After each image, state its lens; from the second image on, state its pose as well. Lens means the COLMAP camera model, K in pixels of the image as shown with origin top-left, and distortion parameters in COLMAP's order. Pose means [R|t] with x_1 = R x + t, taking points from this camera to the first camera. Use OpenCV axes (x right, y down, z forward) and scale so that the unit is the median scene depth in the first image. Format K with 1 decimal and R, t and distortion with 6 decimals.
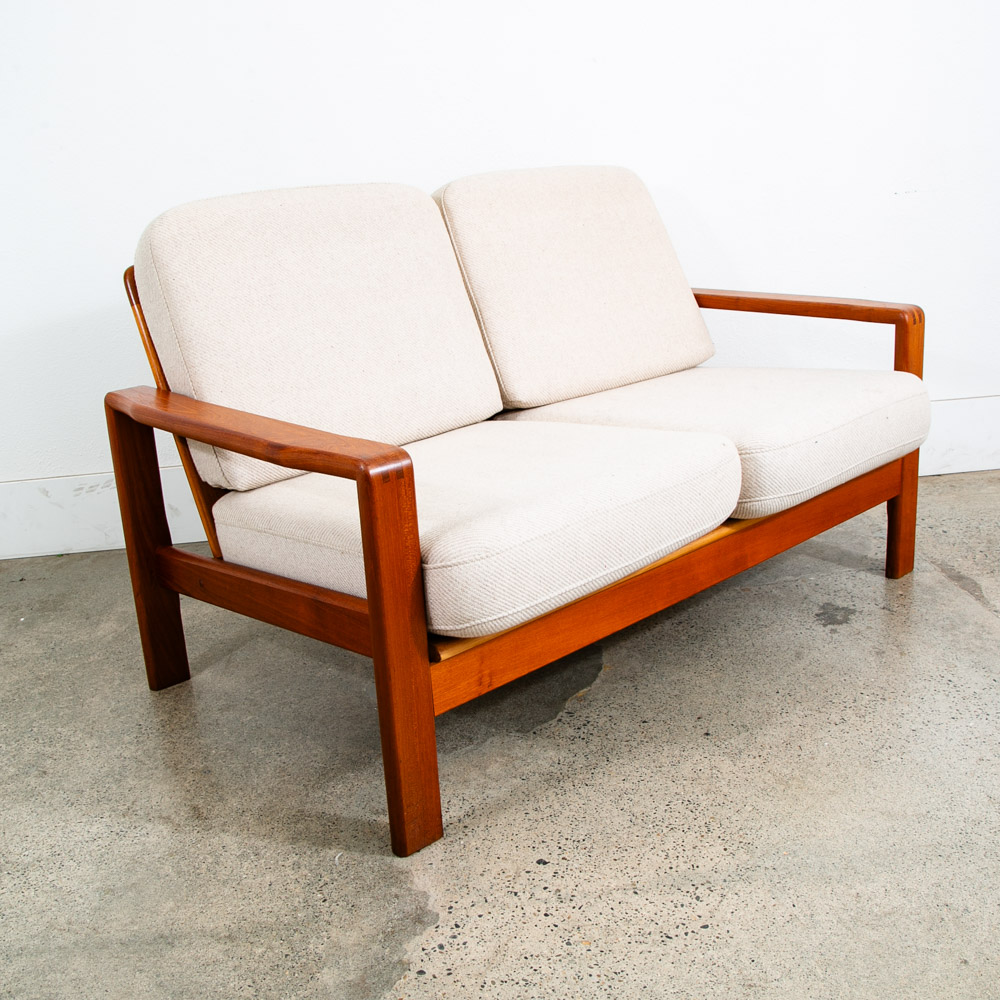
lens RADIAL K [[1081.1, 0, 489.3], [0, 1081.1, 552.7], [0, 0, 1]] dist [-0.085172, 0.000000]
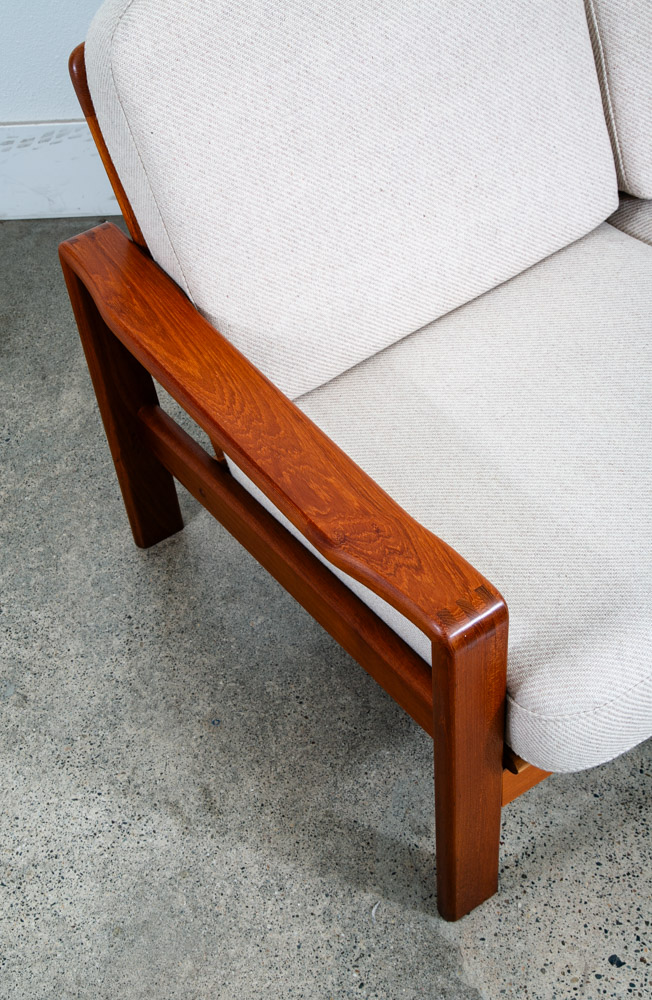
lens RADIAL K [[1308.7, 0, 309.9], [0, 1308.7, 520.0], [0, 0, 1]] dist [0.096750, 0.000000]
pose [[0.989779, 0.083101, -0.115896, -0.090358], [-0.016880, 0.875233, 0.483407, -0.484200], [0.141607, -0.476510, 0.867690, 0.201564]]
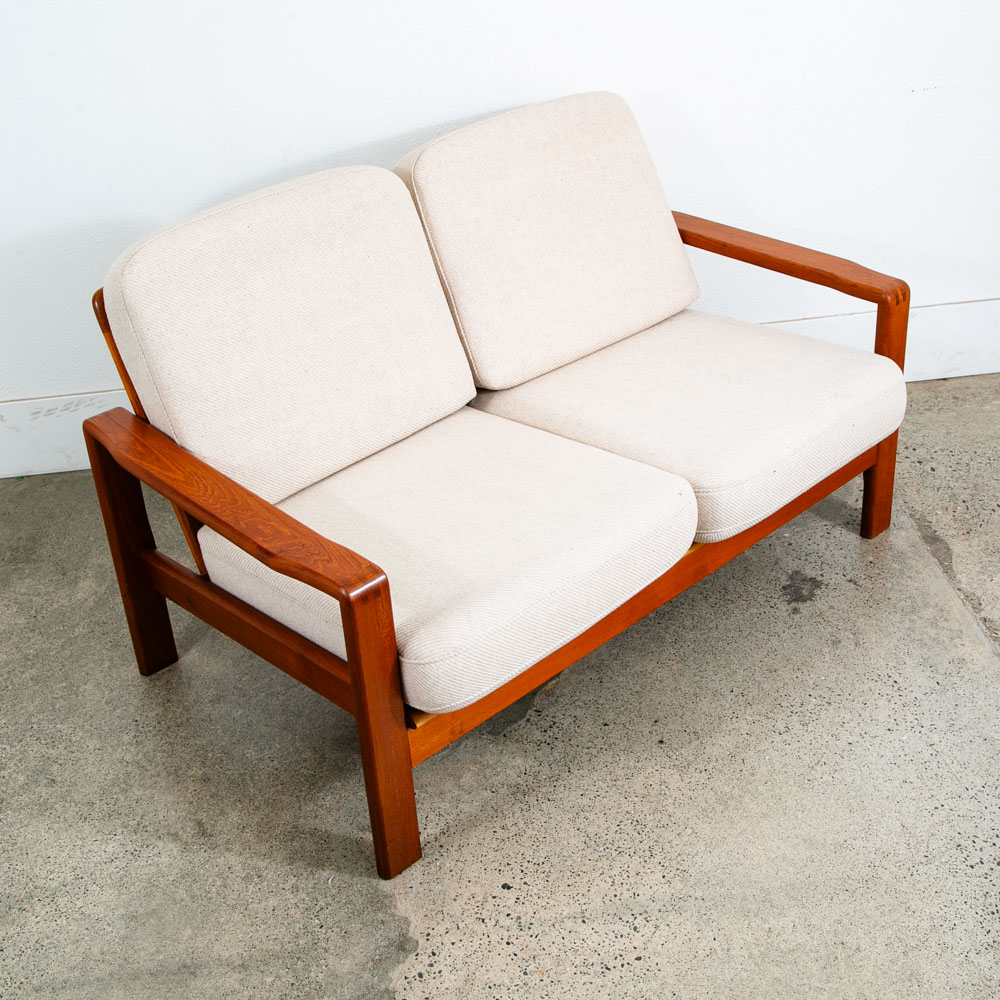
lens RADIAL K [[1312.7, 0, 501.7], [0, 1312.7, 500.7], [0, 0, 1]] dist [-0.013300, 0.000000]
pose [[0.999899, -0.007671, 0.011958, 0.027841], [0.005081, 0.979118, 0.203229, -0.381738], [-0.013268, -0.203148, 0.979058, -0.287464]]
